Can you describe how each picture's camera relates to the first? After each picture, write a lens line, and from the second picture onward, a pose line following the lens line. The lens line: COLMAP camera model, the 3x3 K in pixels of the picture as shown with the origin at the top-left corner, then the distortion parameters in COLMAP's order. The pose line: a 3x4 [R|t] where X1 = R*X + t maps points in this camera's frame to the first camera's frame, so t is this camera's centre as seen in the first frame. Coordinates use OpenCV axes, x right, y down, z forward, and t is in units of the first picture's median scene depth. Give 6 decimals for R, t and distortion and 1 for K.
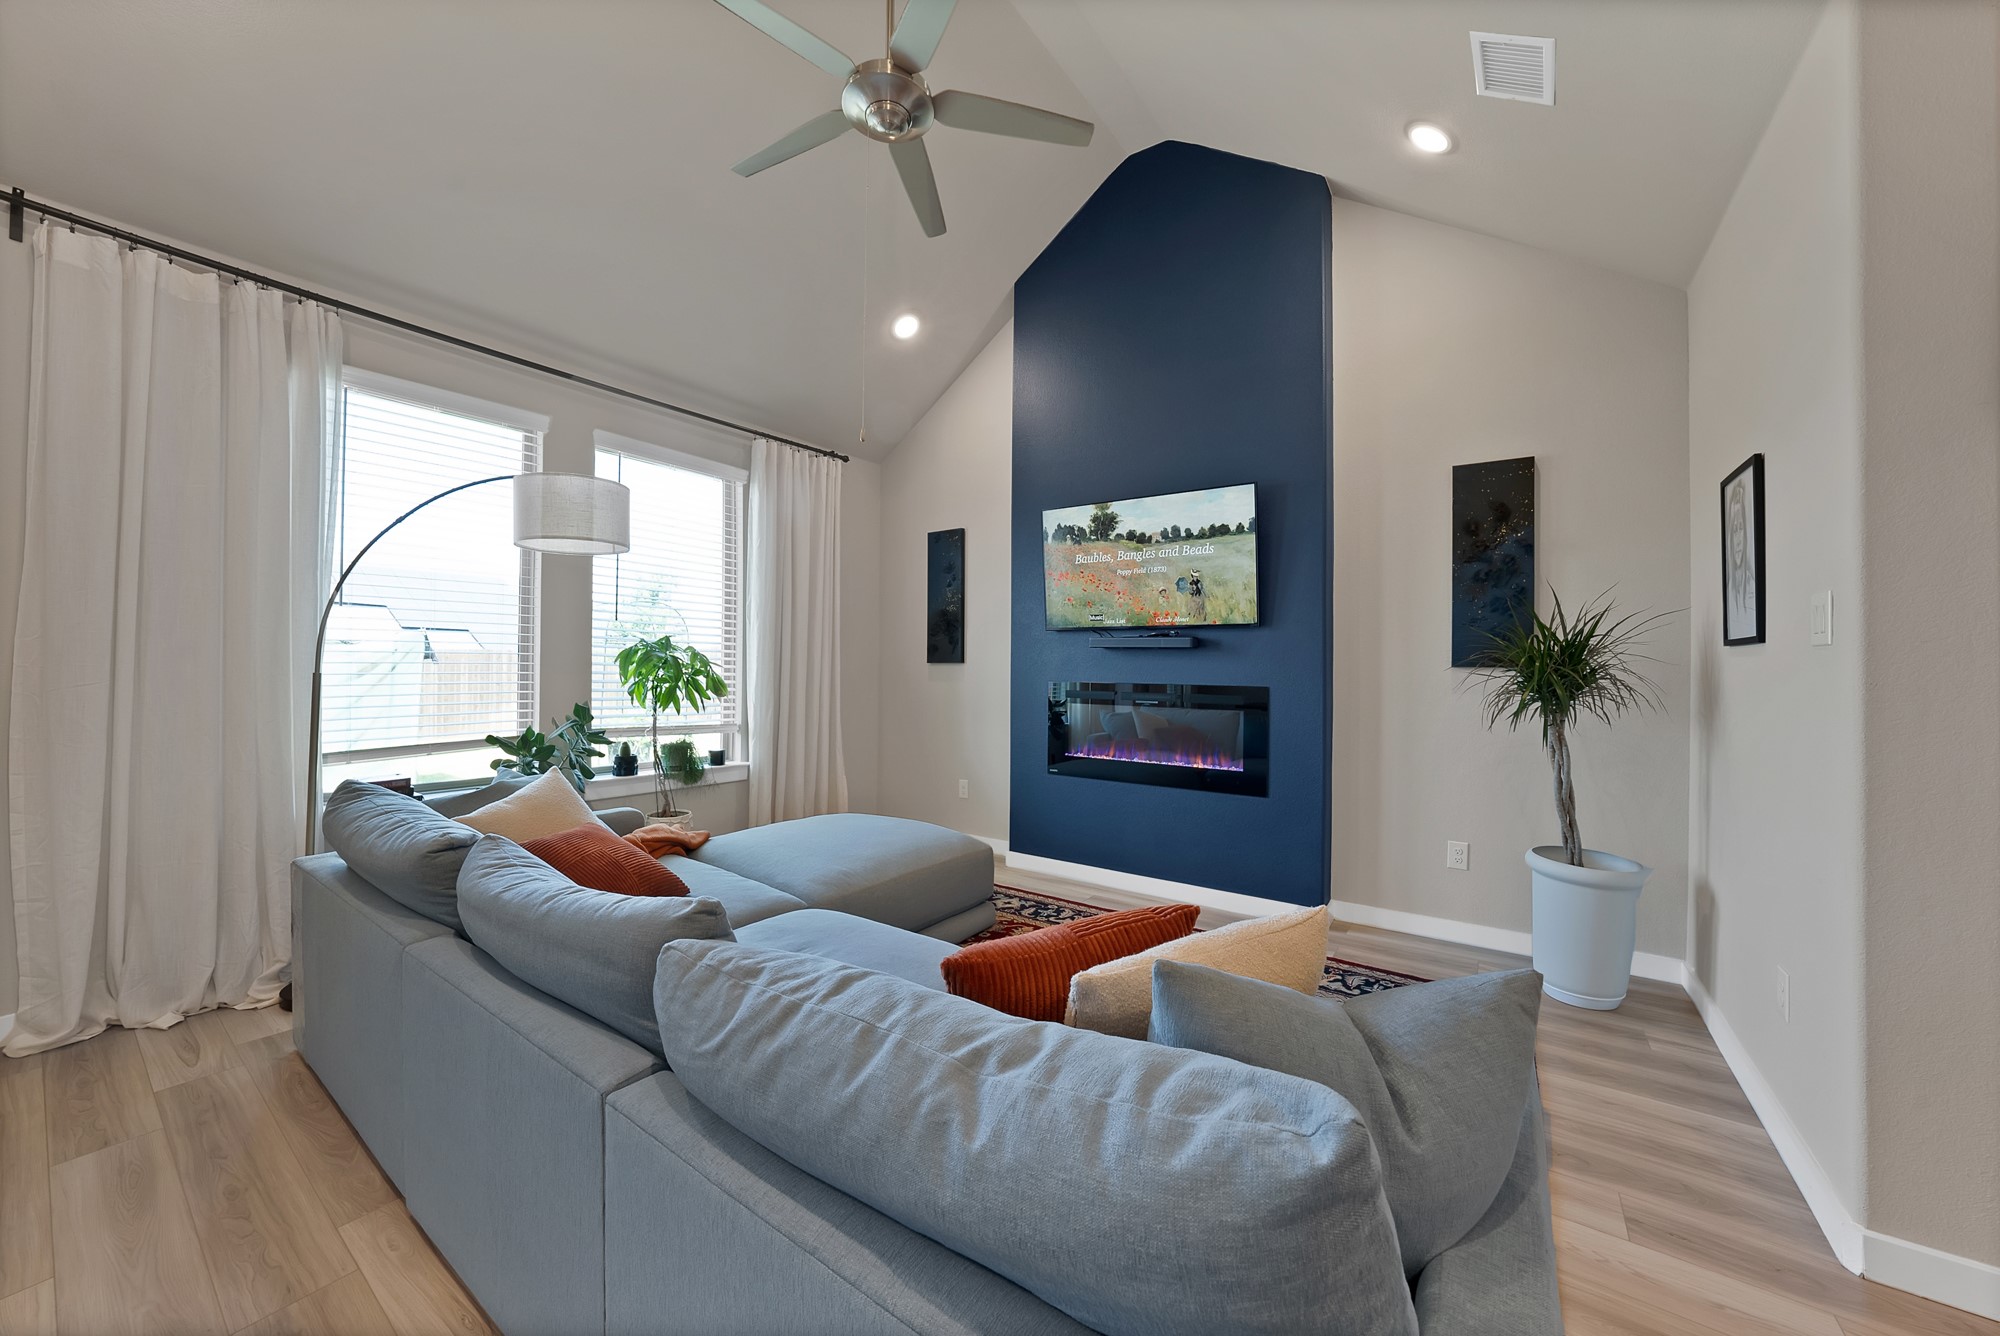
lens RADIAL K [[727.5, 0, 1007.3], [0, 727.5, 659.5], [0, 0, 1]] dist [-0.025290, 0.006966]
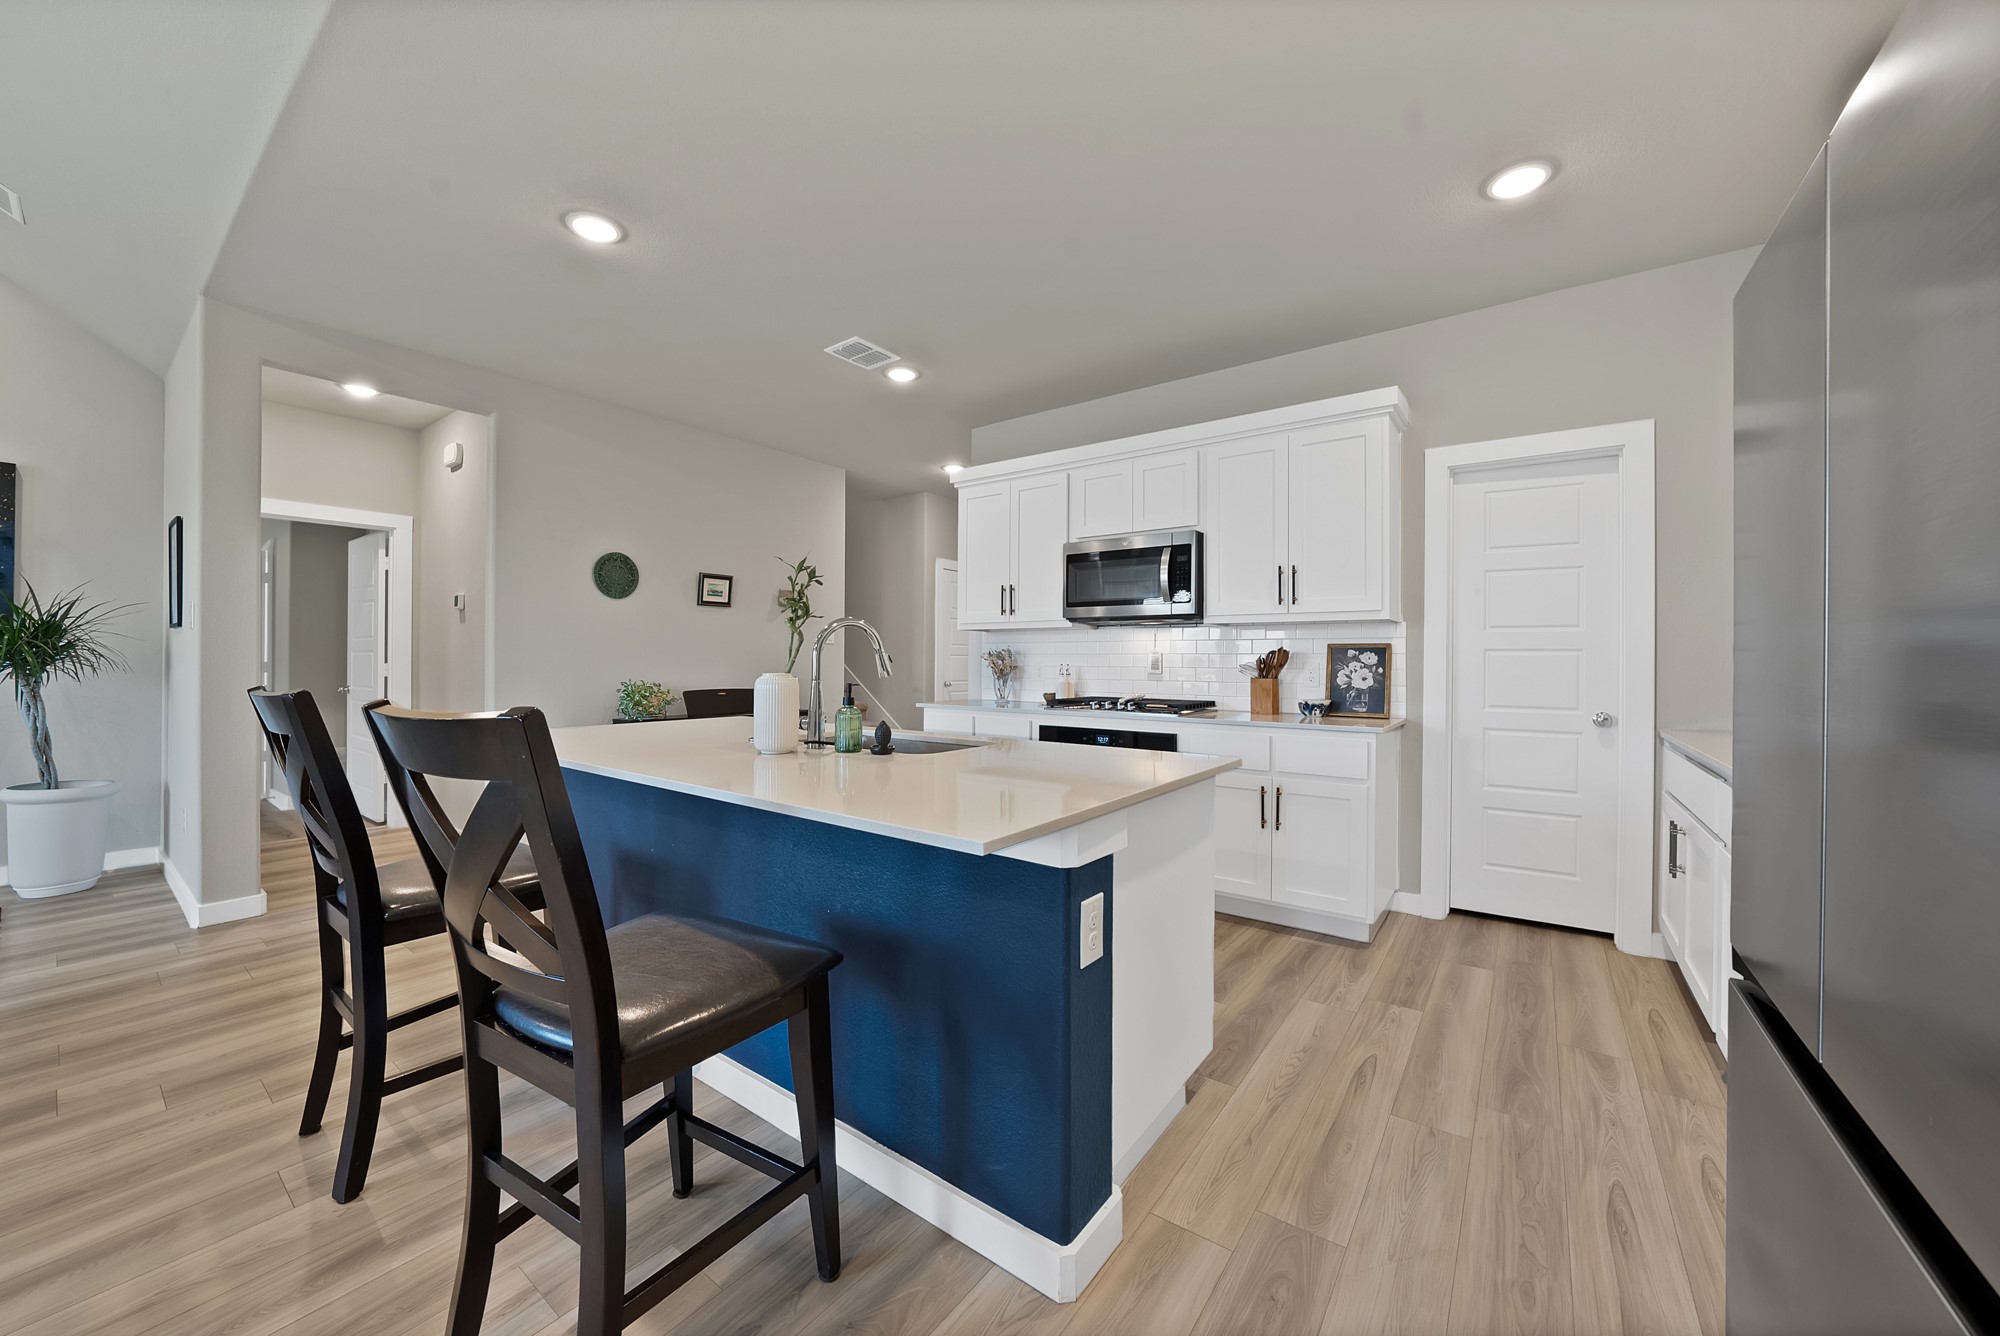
lens RADIAL K [[724.2, 0, 970.5], [0, 724.2, 659.4], [0, 0, 1]] dist [-0.012943, 0.000508]
pose [[0.042742, -0.009421, 0.999042, -0.316288], [-0.012384, 0.999874, 0.009959, 0.007981], [-0.999009, -0.012798, 0.042620, -0.538459]]
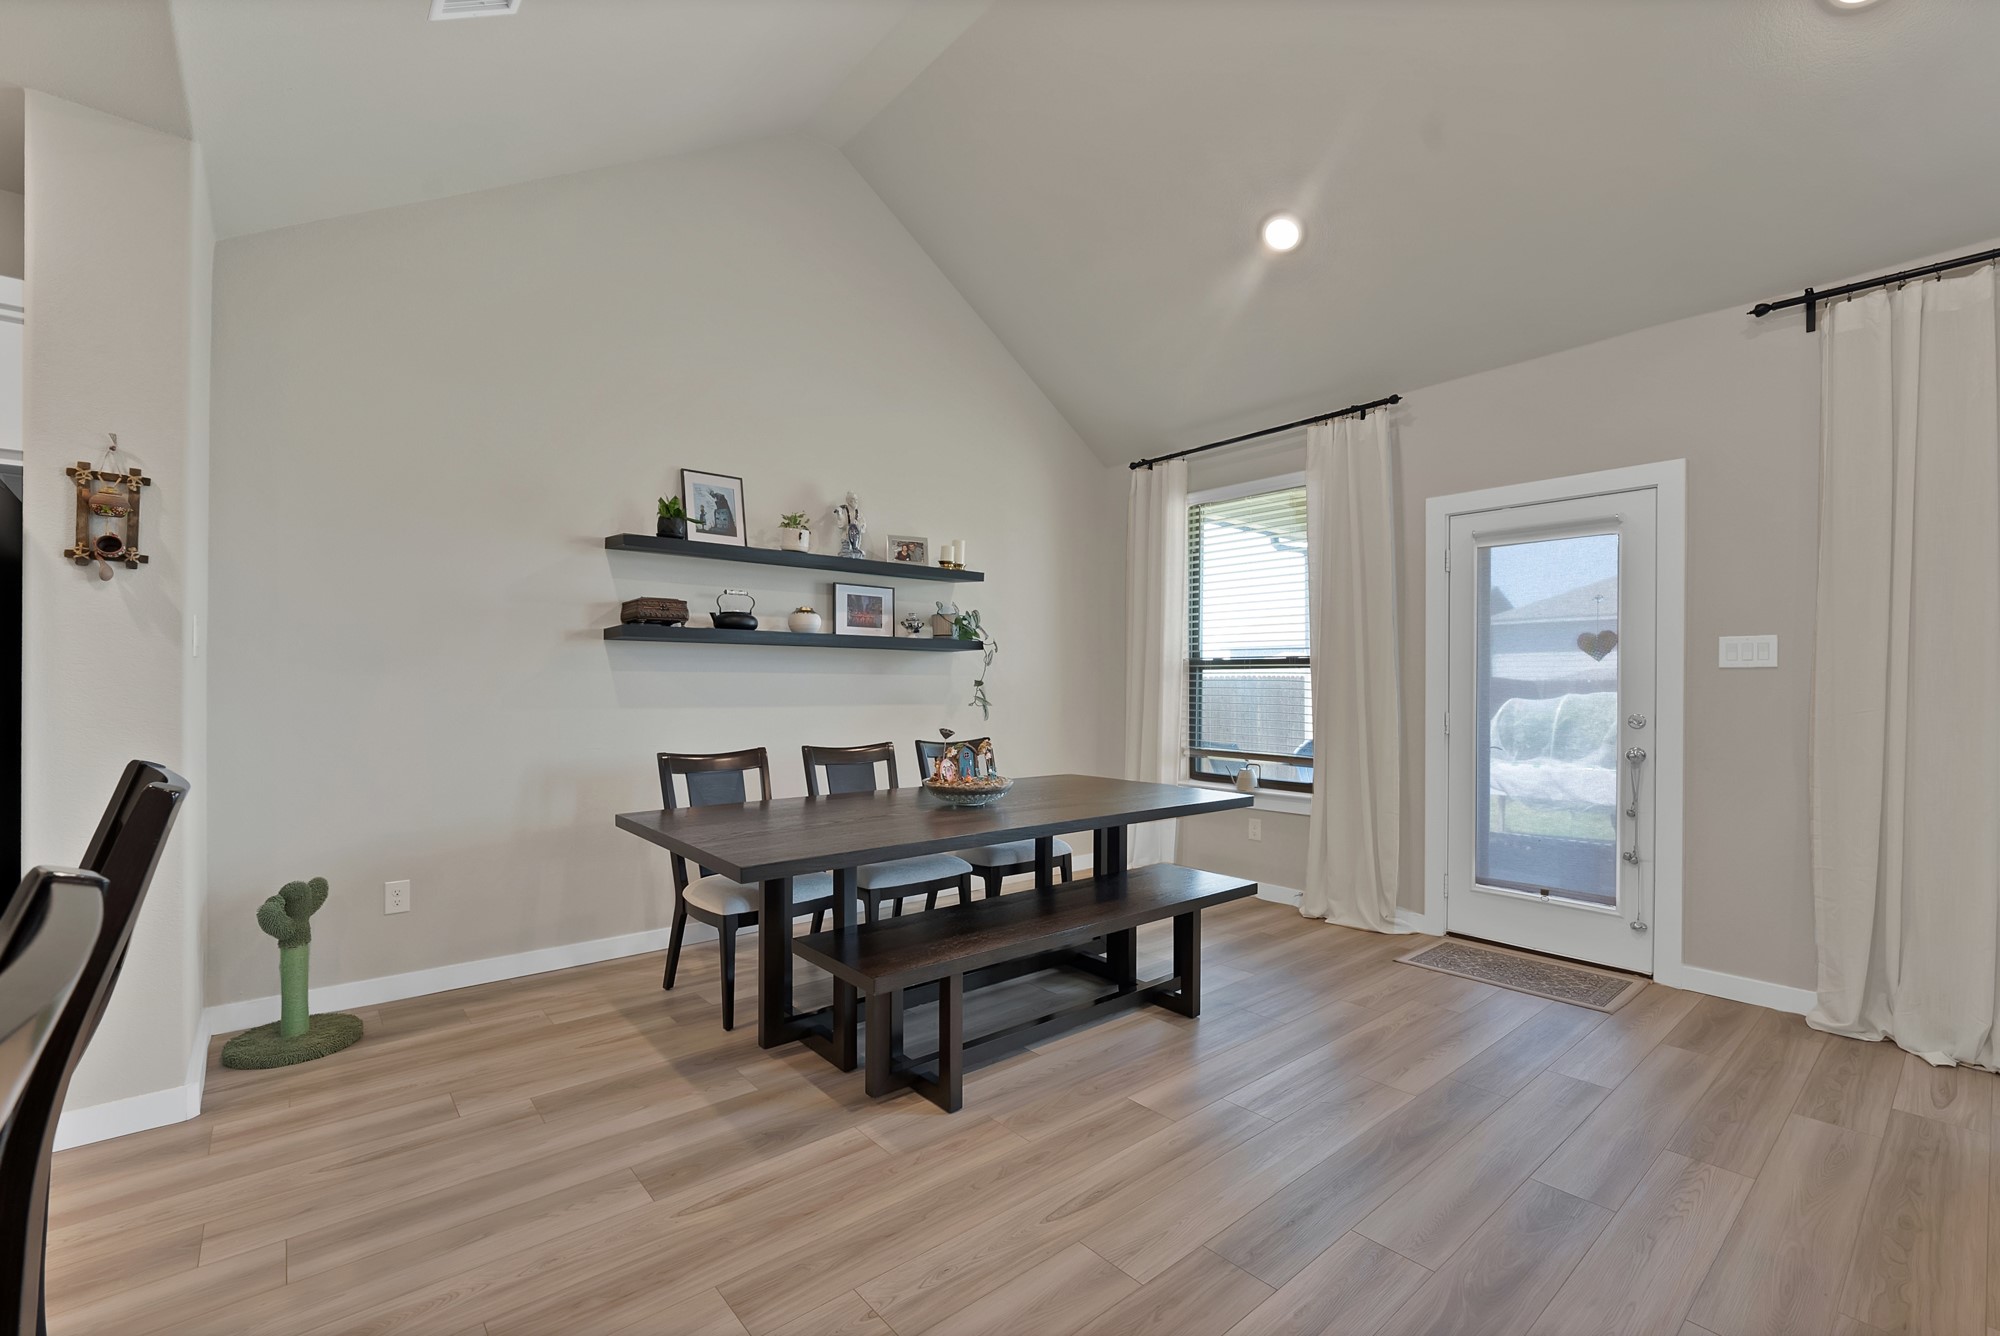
lens RADIAL K [[834.2, 0, 985.7], [0, 834.2, 673.8], [0, 0, 1]] dist [0.001046, 0.000432]
pose [[-0.260040, -0.019953, -0.965392, 0.146802], [0.004197, 0.999754, -0.021794, 0.000720], [0.965589, -0.009719, -0.259893, 0.025409]]
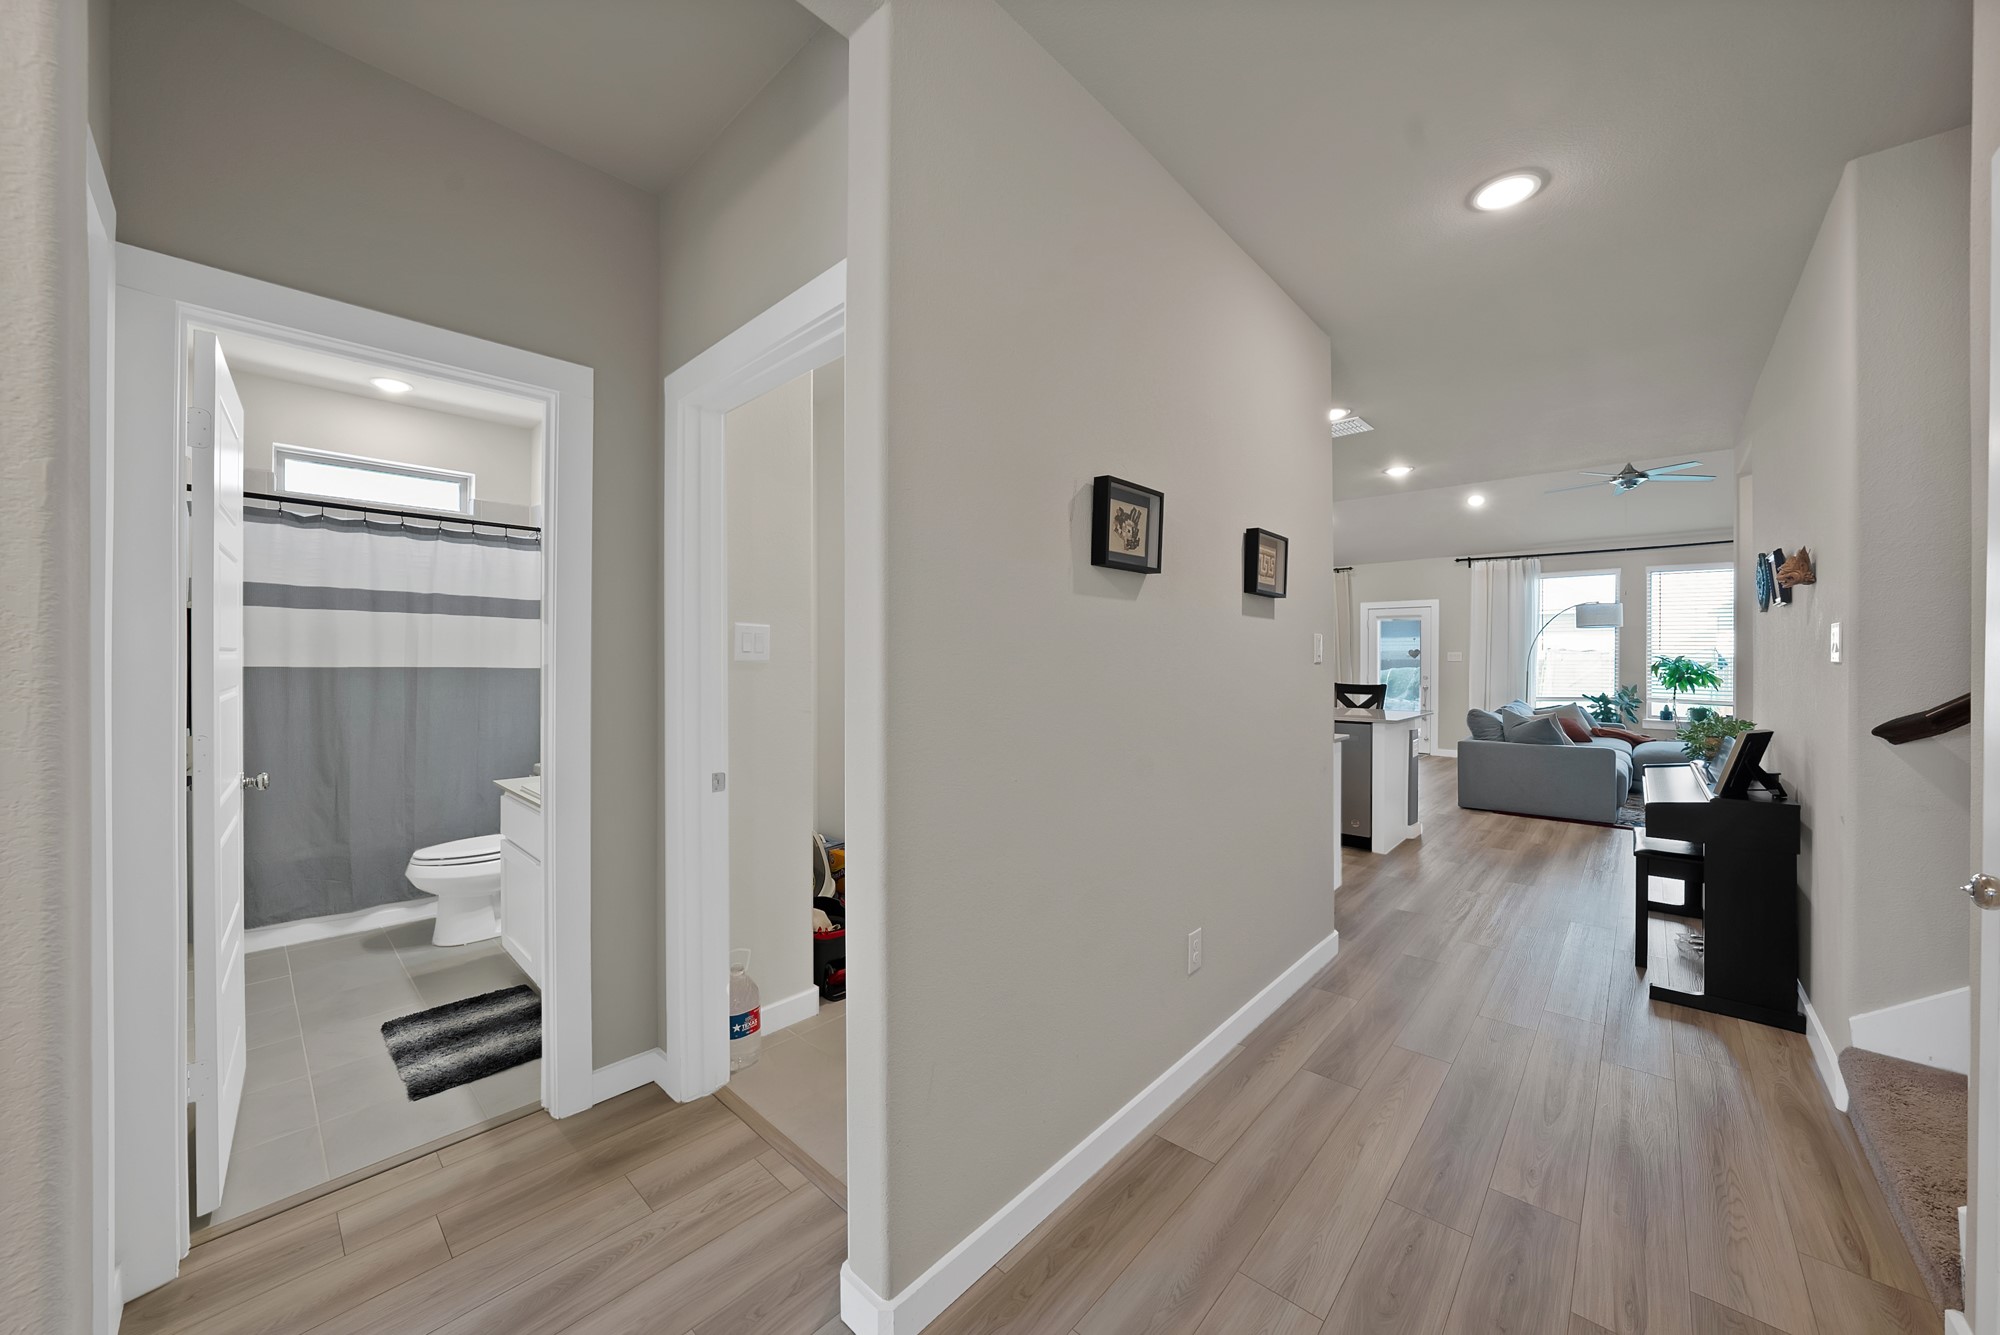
lens RADIAL K [[746.2, 0, 998.4], [0, 746.2, 663.1], [0, 0, 1]] dist [-0.001148, 0.000489]
pose [[-0.103845, -0.003383, -0.994588, 1.873127], [0.003466, 0.999987, -0.003763, -0.009787], [0.994587, -0.003838, -0.103832, -0.753076]]
